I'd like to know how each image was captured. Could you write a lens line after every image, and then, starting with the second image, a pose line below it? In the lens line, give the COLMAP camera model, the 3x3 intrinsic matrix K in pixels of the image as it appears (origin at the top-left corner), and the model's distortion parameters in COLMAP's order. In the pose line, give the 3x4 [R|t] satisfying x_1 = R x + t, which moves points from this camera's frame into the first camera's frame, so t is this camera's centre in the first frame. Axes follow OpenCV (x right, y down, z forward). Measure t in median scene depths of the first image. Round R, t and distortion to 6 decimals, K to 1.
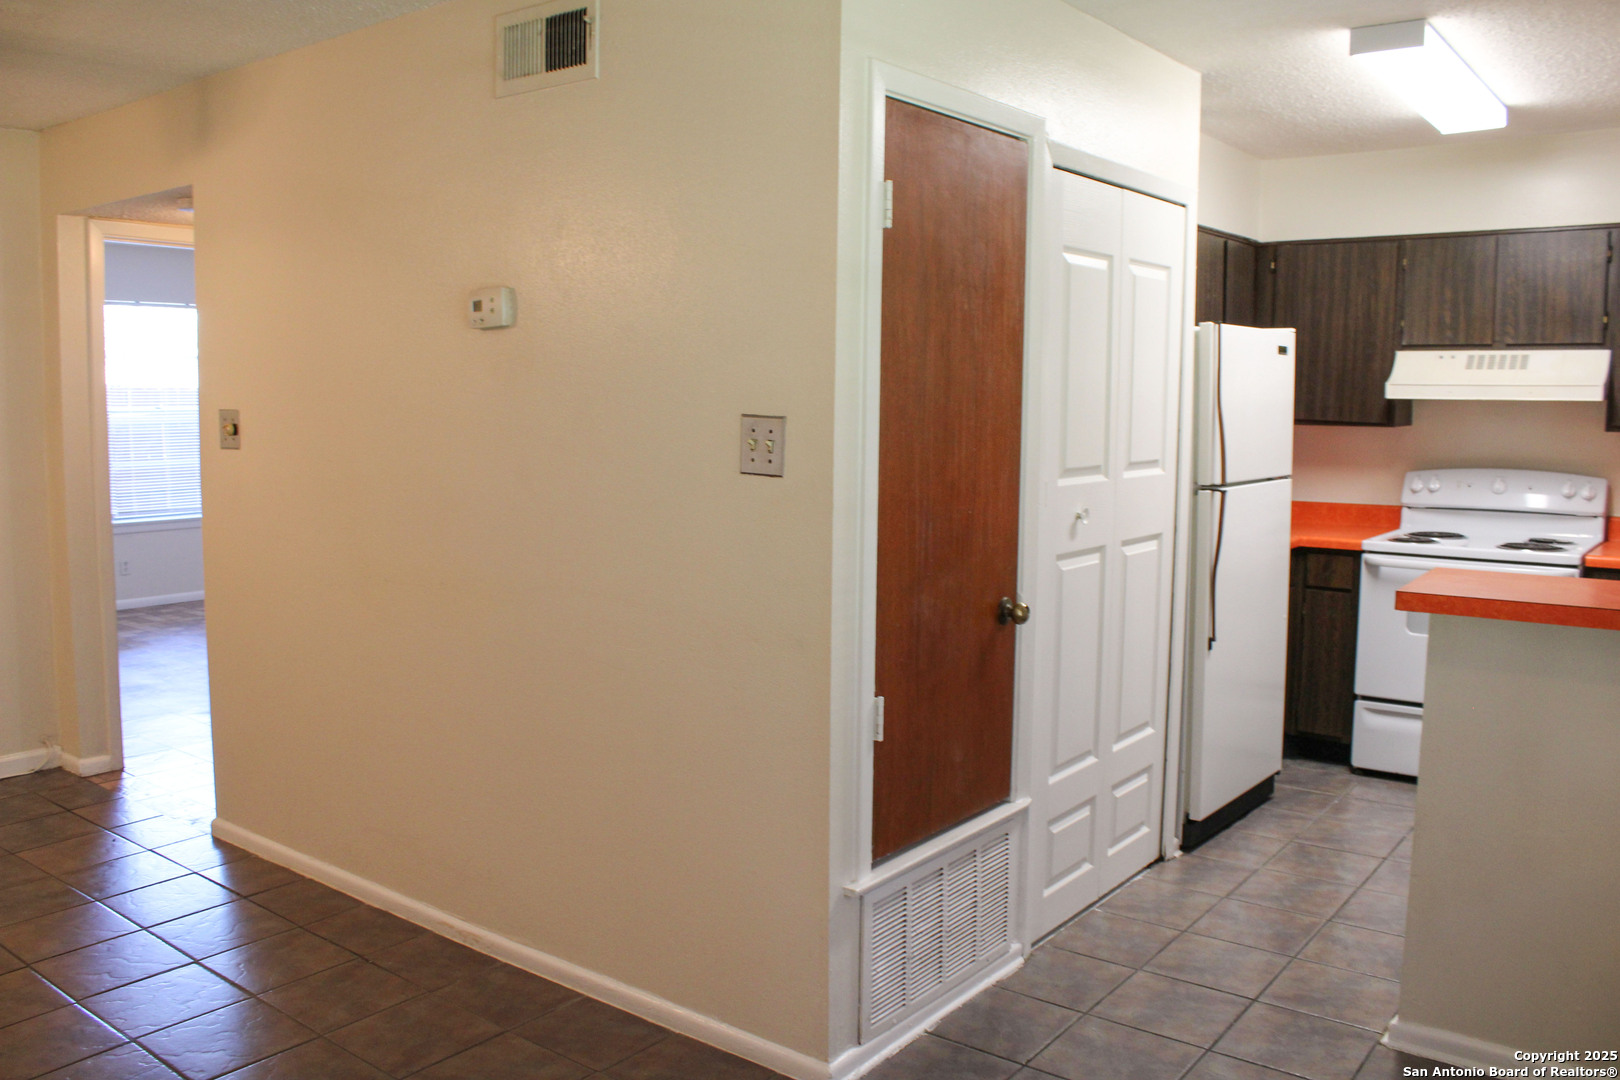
lens RADIAL K [[1330.7, 0, 799.3], [0, 1330.7, 543.5], [0, 0, 1]] dist [-0.167185, 0.140562]
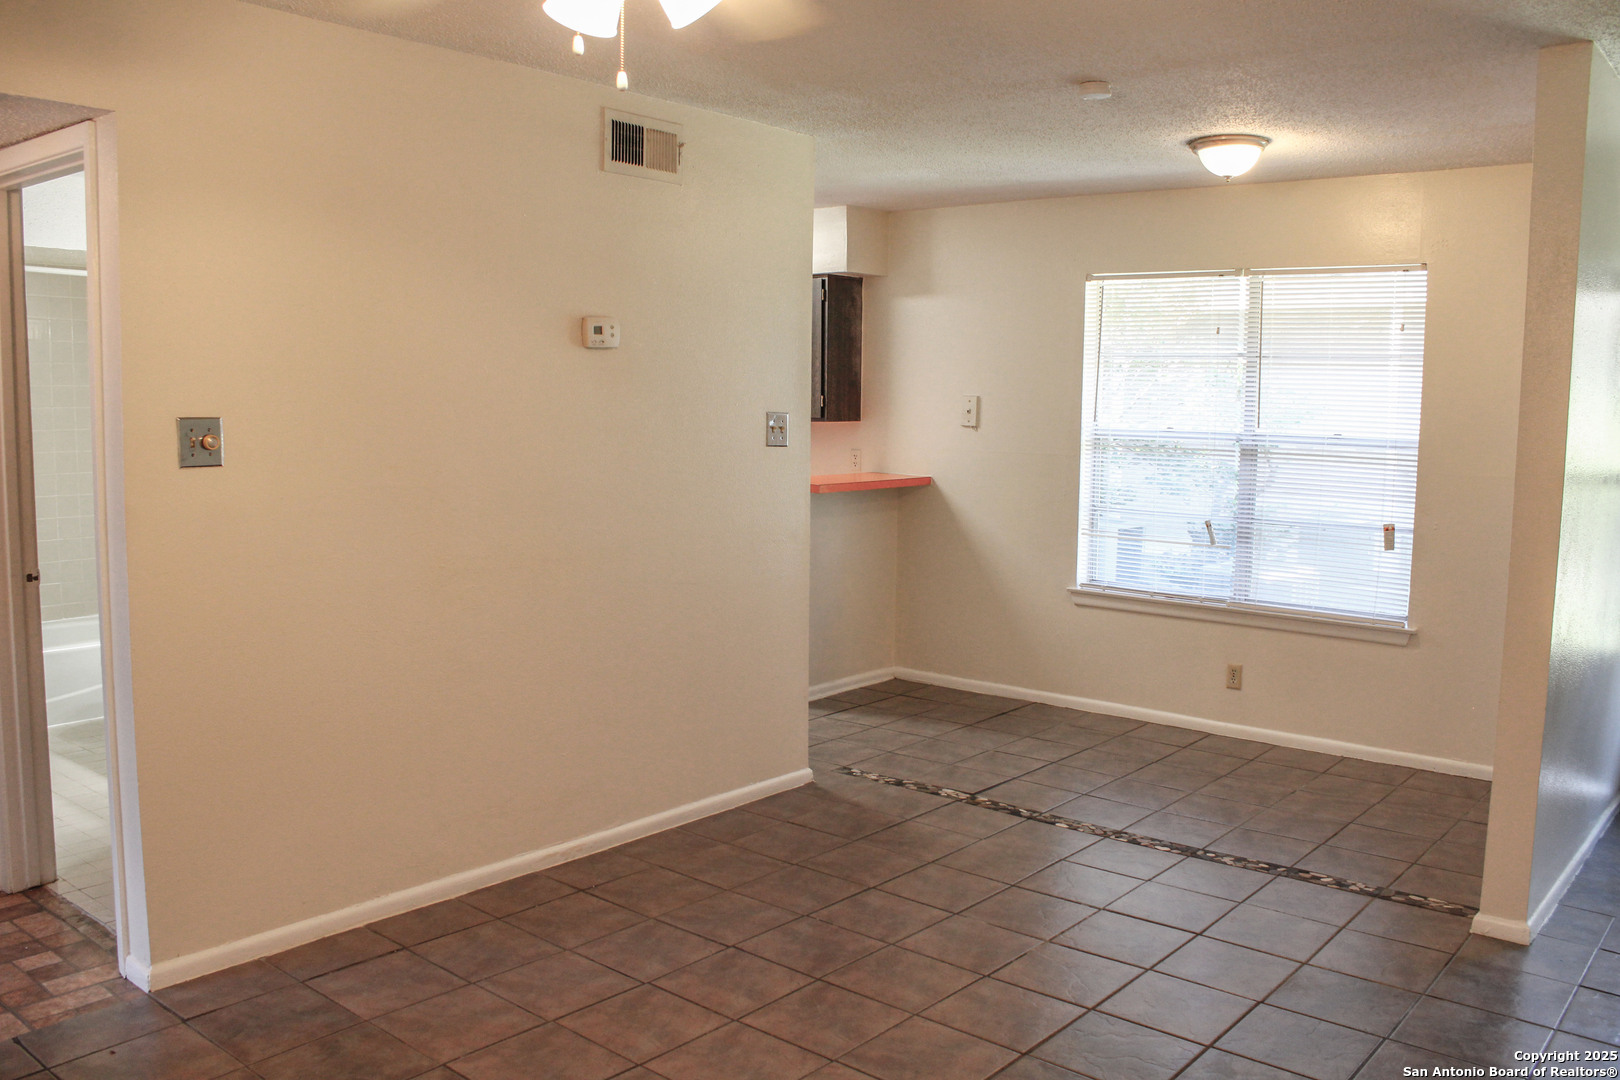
lens RADIAL K [[1335.1, 0, 792.1], [0, 1335.1, 544.1], [0, 0, 1]] dist [-0.172065, 0.153027]
pose [[0.049219, -0.110601, 0.992645, -0.991561], [0.105518, 0.988864, 0.104948, -0.058603], [-0.993199, 0.099577, 0.060341, 0.488047]]
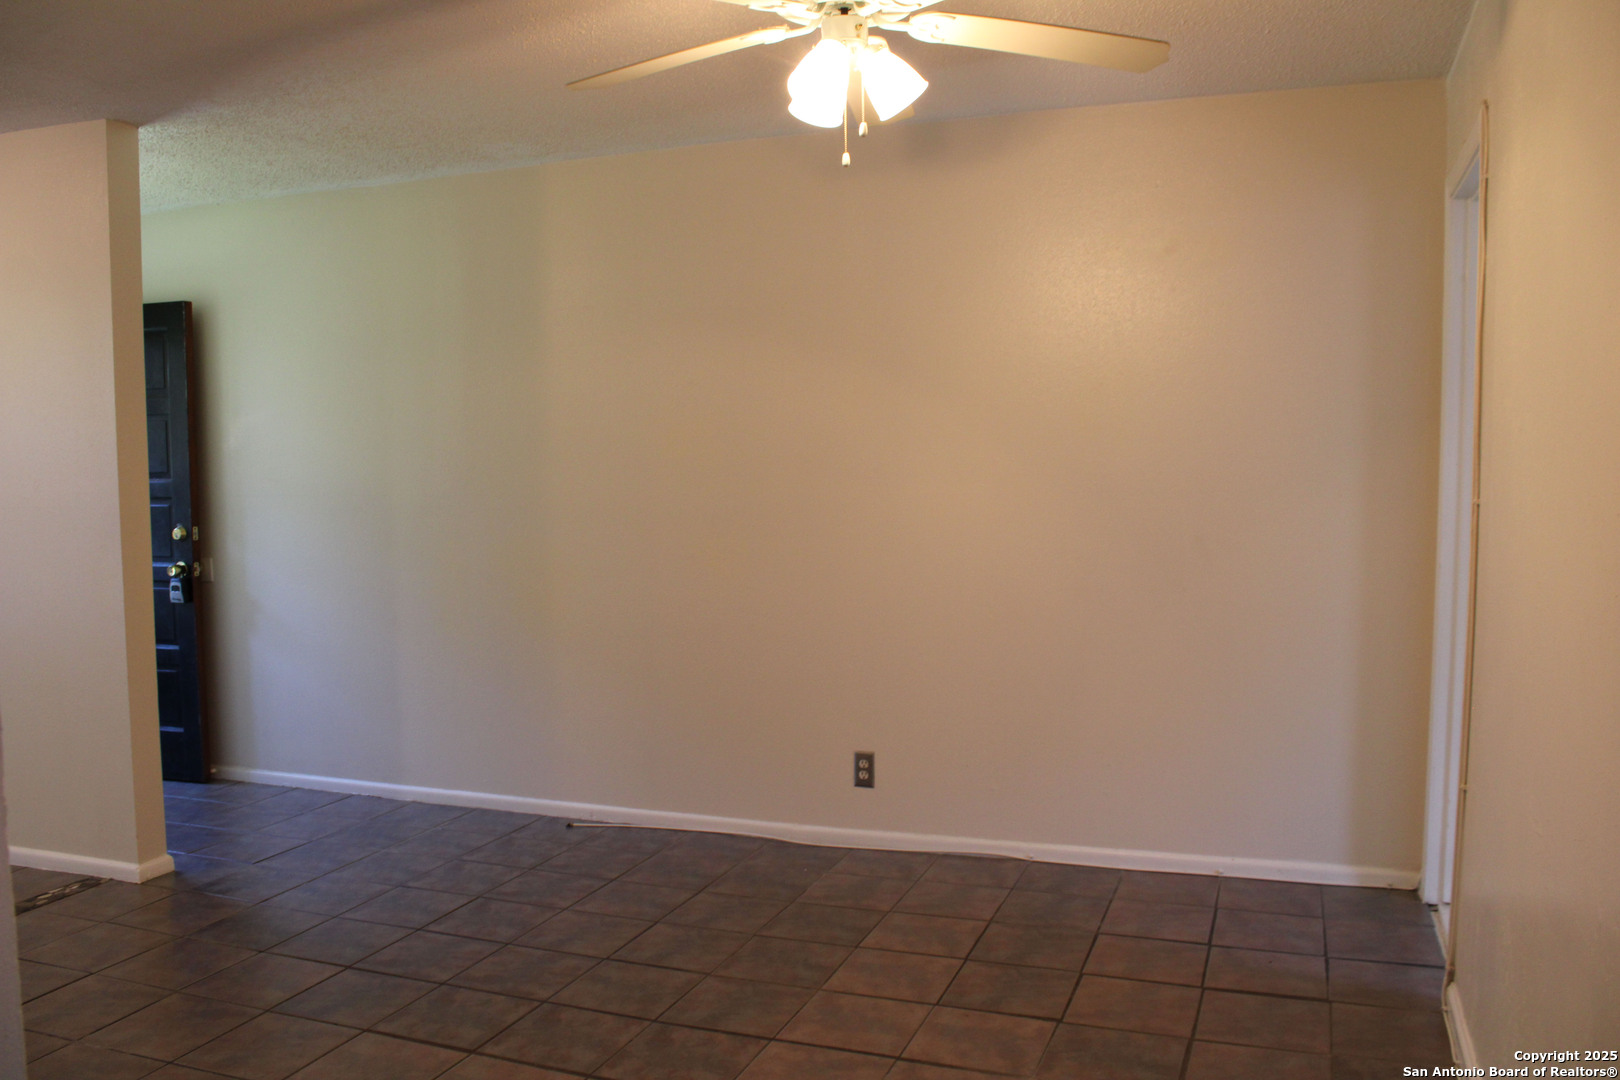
lens RADIAL K [[1336.1, 0, 810.0], [0, 1336.1, 540.0], [0, 0, 1]] dist [-0.168485, 0.148928]
pose [[-0.954008, 0.028019, -0.298470, -0.447946], [-0.025397, 0.984489, 0.173596, -0.098339], [0.298704, 0.173192, -0.938499, 1.044454]]
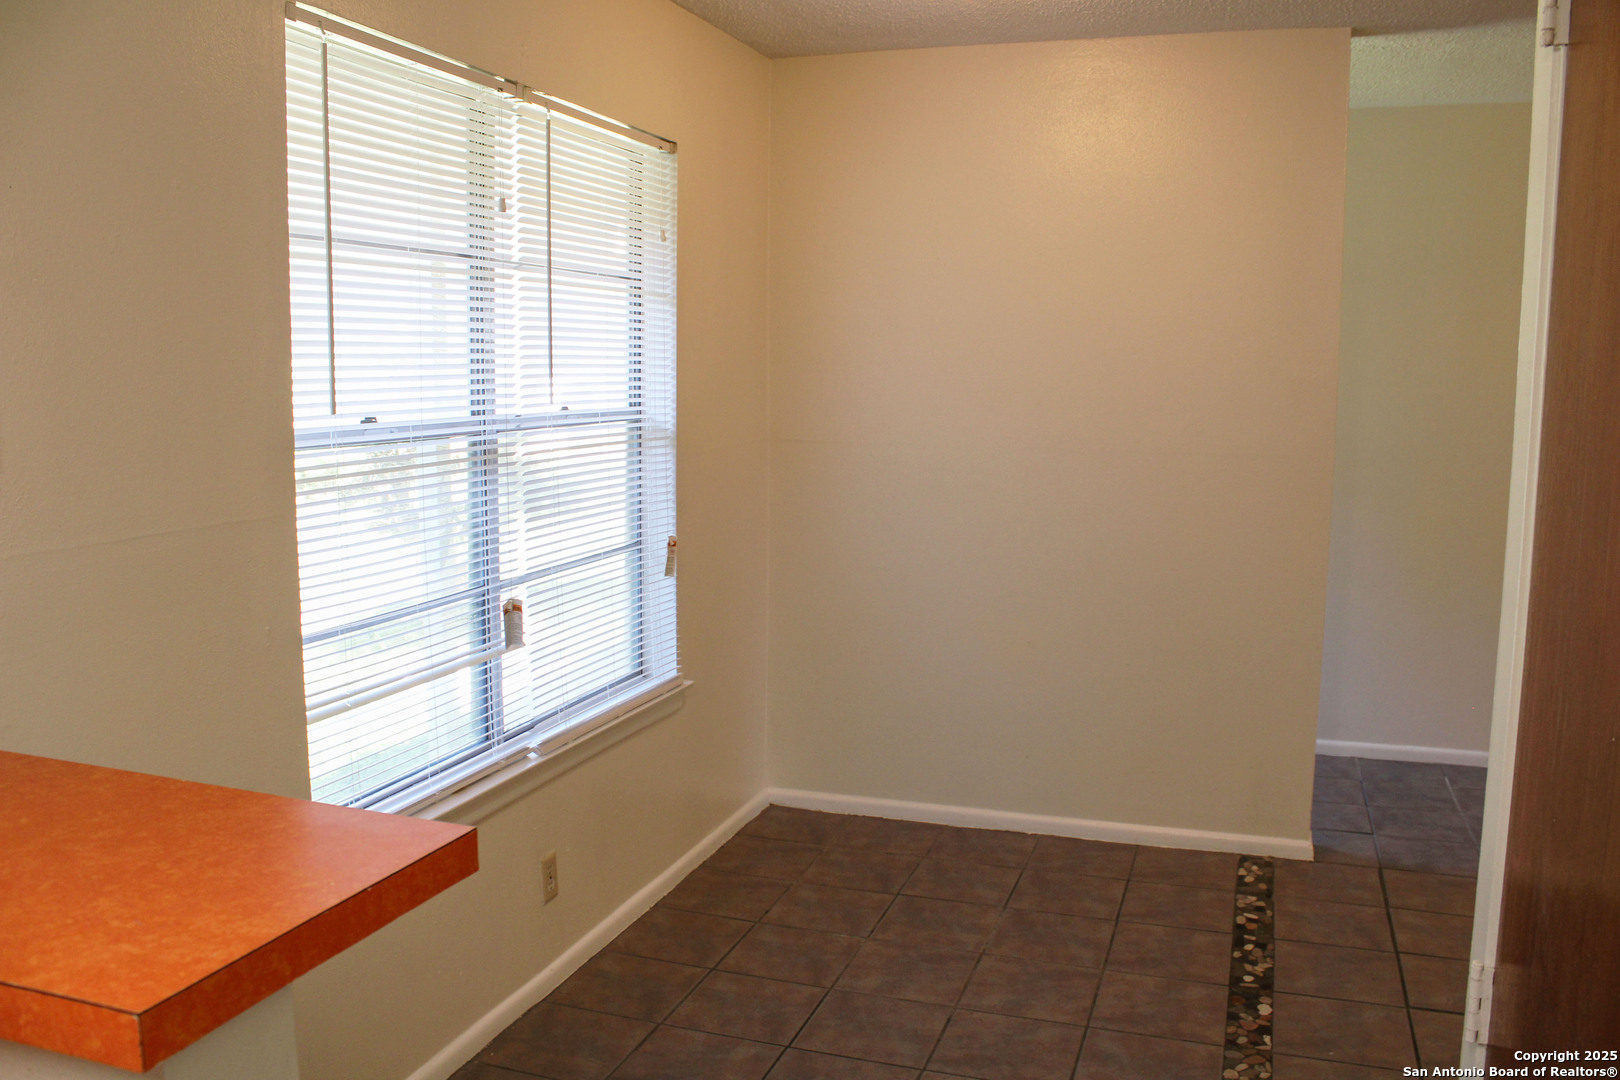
lens RADIAL K [[1335.1, 0, 792.1], [0, 1335.1, 544.1], [0, 0, 1]] dist [-0.172065, 0.153027]
pose [[-0.951771, 0.037255, -0.304541, 0.256358], [-0.038812, 0.970006, 0.239962, -0.083298], [0.304346, 0.240208, -0.921777, 0.748409]]
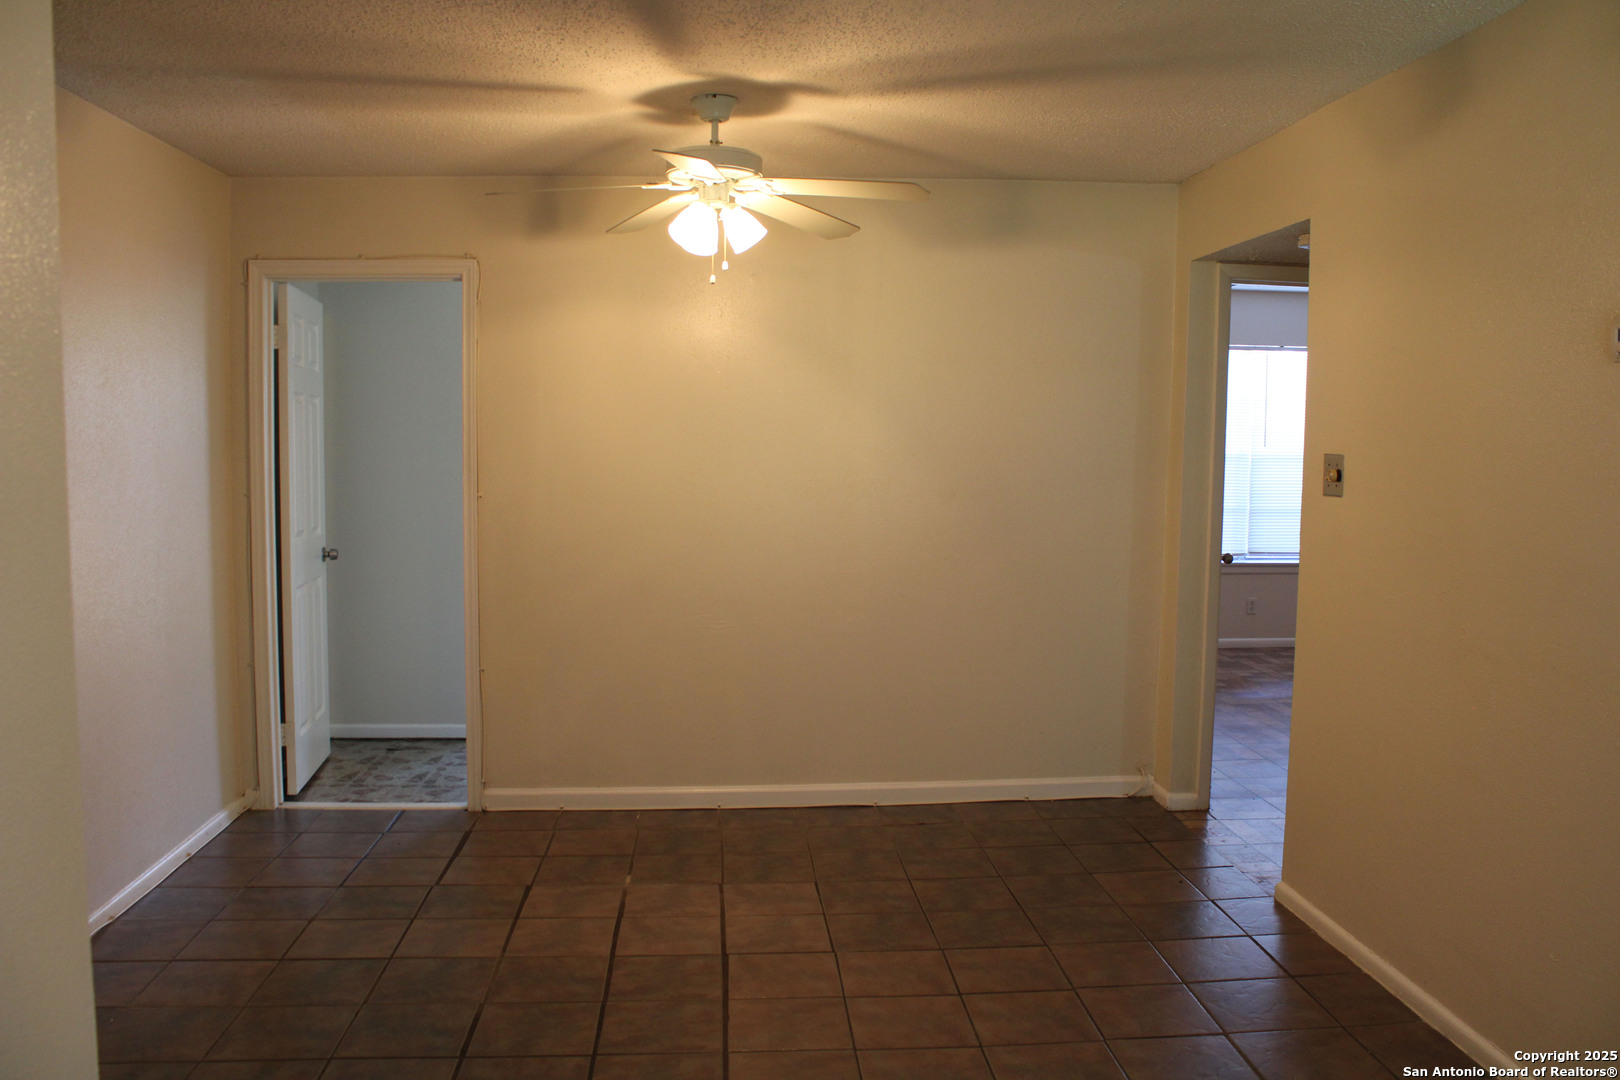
lens RADIAL K [[1330.7, 0, 799.3], [0, 1330.7, 543.5], [0, 0, 1]] dist [-0.167185, 0.140562]
pose [[0.667313, 0.060426, -0.742323, 0.001850], [-0.086544, 0.996243, 0.003296, -0.007043], [0.739732, 0.062044, 0.670035, 0.070892]]
